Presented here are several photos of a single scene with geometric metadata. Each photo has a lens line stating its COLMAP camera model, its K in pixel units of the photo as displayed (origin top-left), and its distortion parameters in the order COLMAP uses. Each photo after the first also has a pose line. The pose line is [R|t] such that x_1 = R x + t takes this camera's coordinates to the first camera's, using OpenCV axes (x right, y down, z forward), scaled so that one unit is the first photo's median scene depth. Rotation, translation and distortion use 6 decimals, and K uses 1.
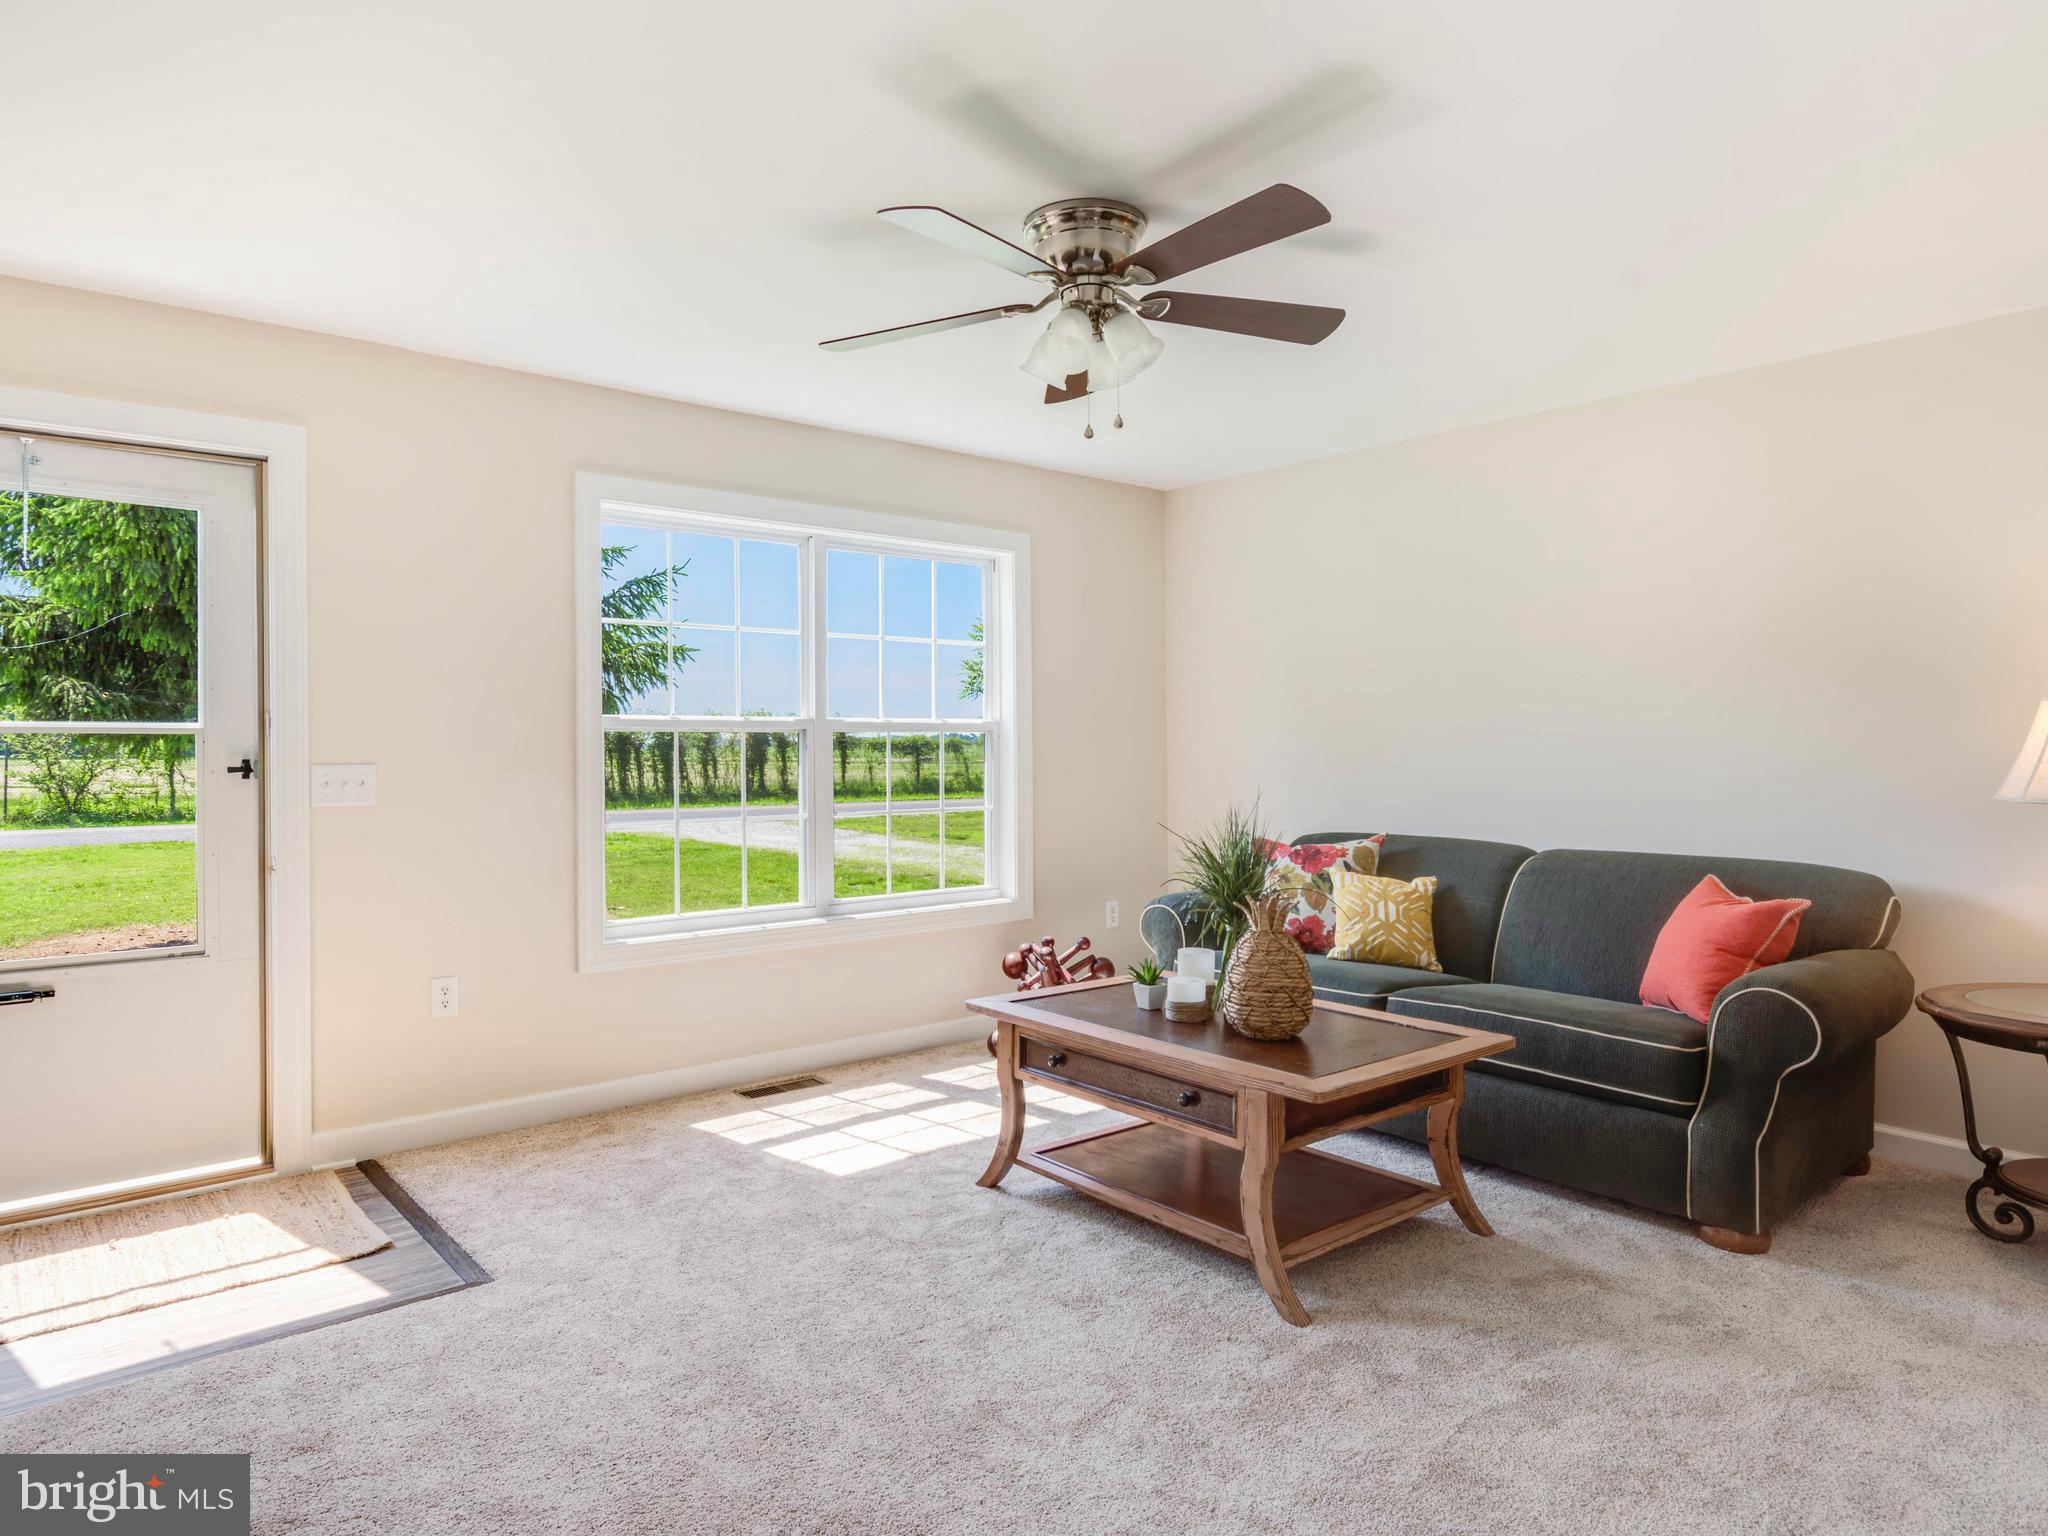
lens RADIAL K [[1283.2, 0, 1020.4], [0, 1283.2, 763.9], [0, 0, 1]] dist [-0.001705, 0.001561]
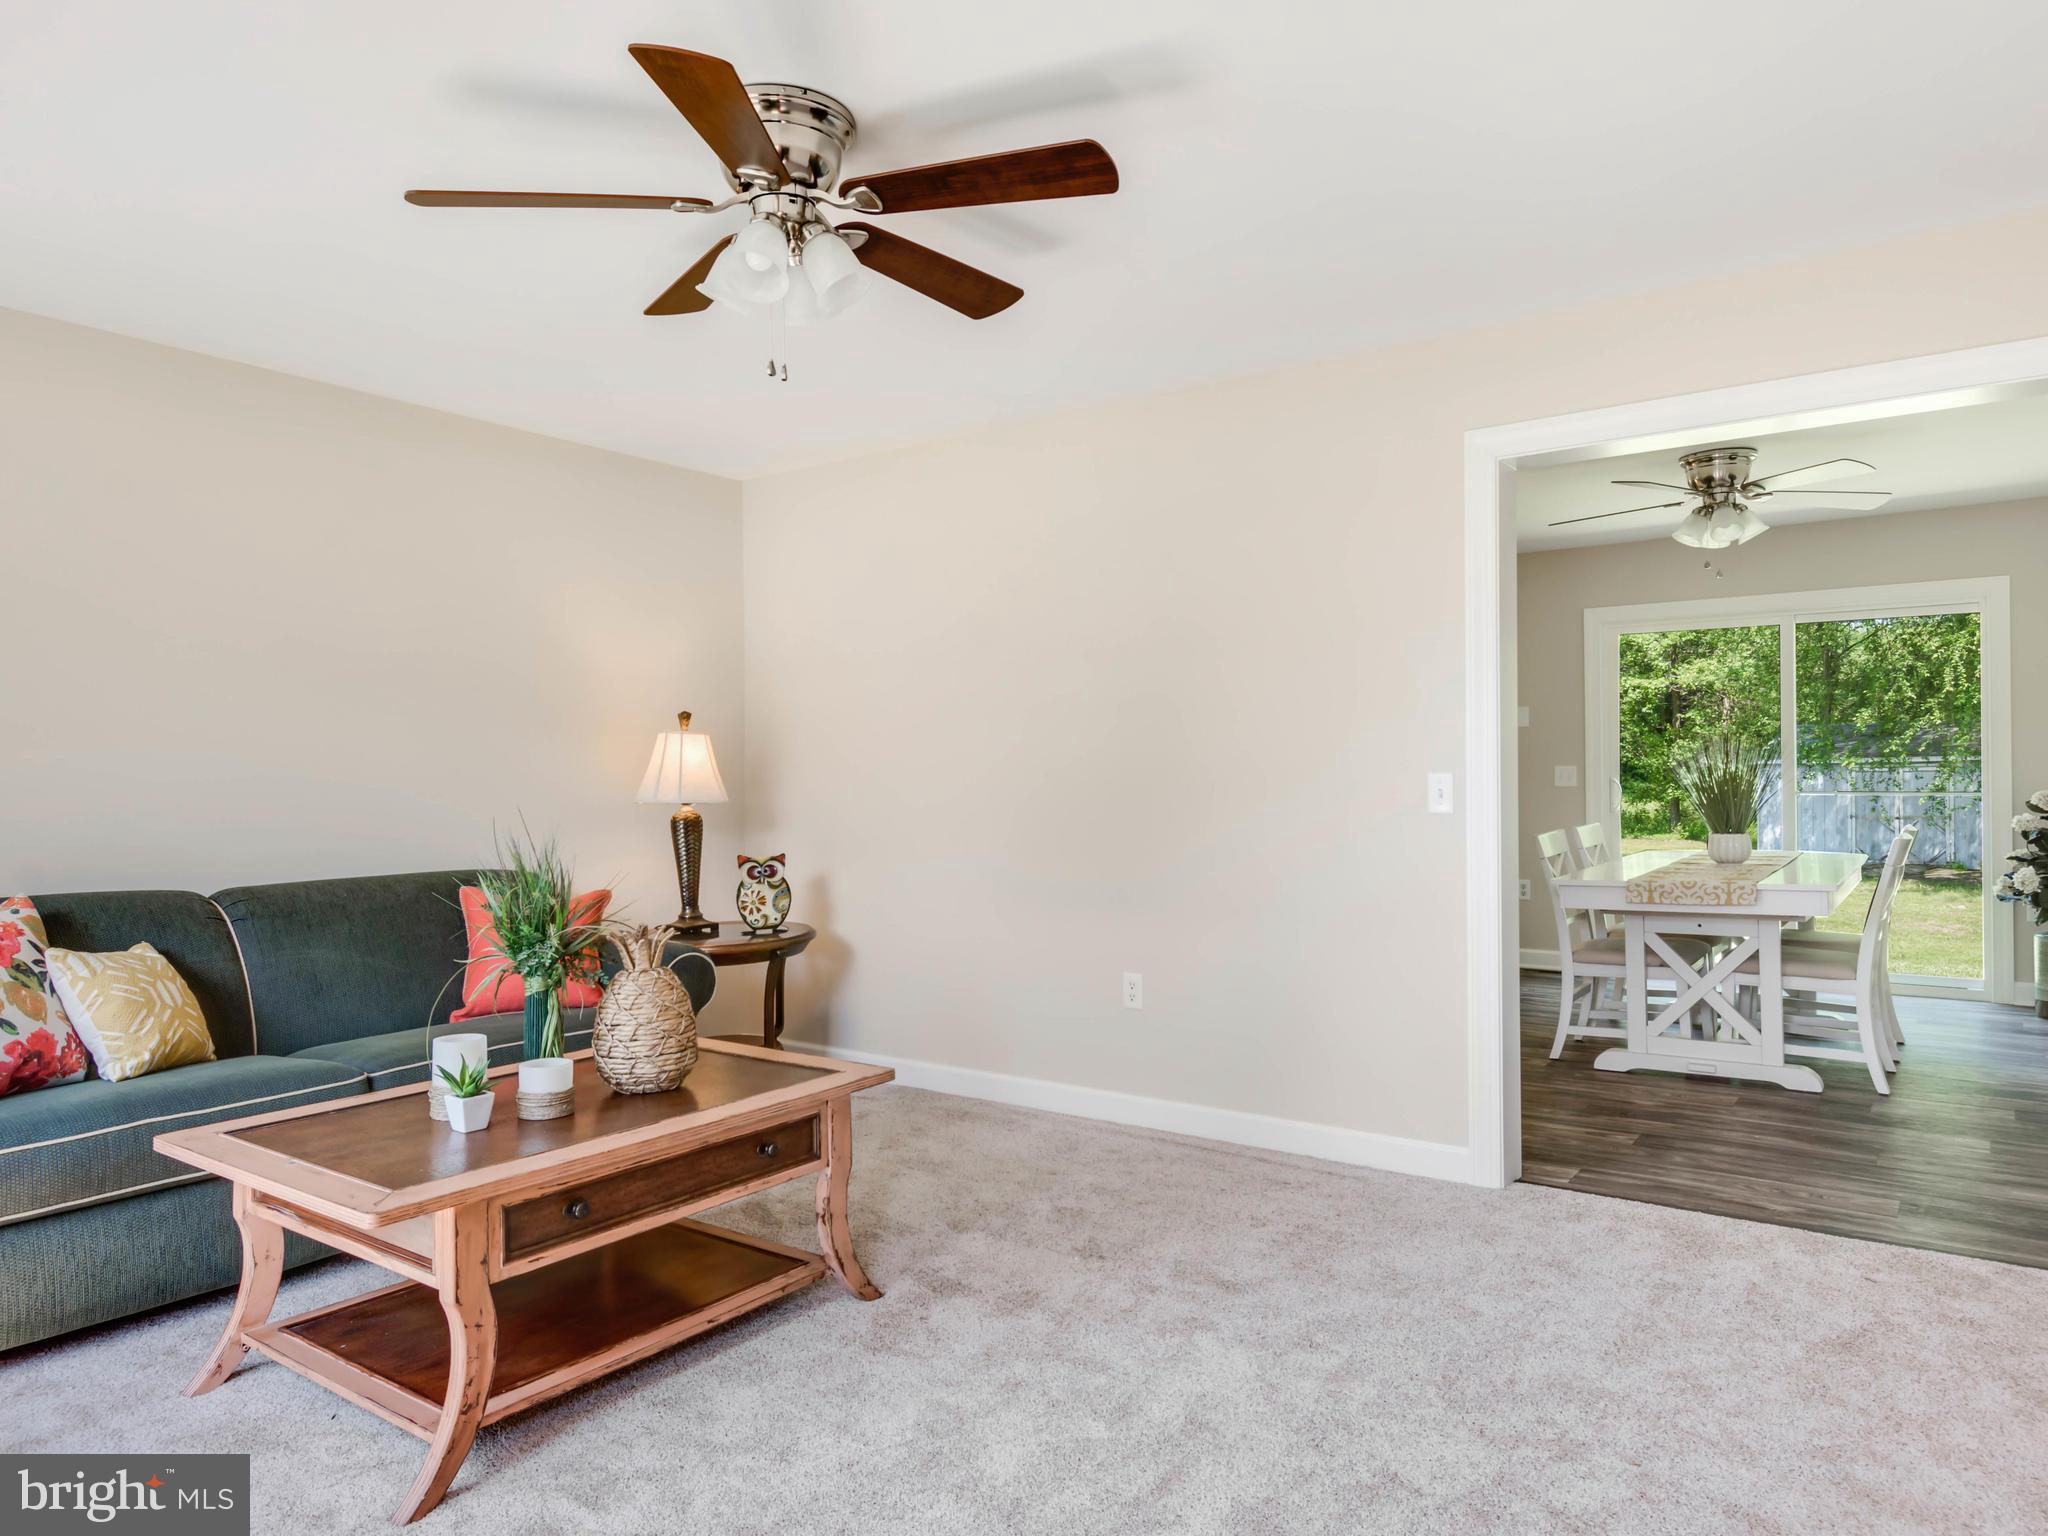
lens RADIAL K [[1283.2, 0, 1020.4], [0, 1283.2, 763.9], [0, 0, 1]] dist [-0.001705, 0.001561]
pose [[-0.227242, 0.006365, 0.973818, -0.668271], [0.036739, 0.999323, 0.002041, 0.003153], [-0.973145, 0.036241, -0.227322, 0.887119]]
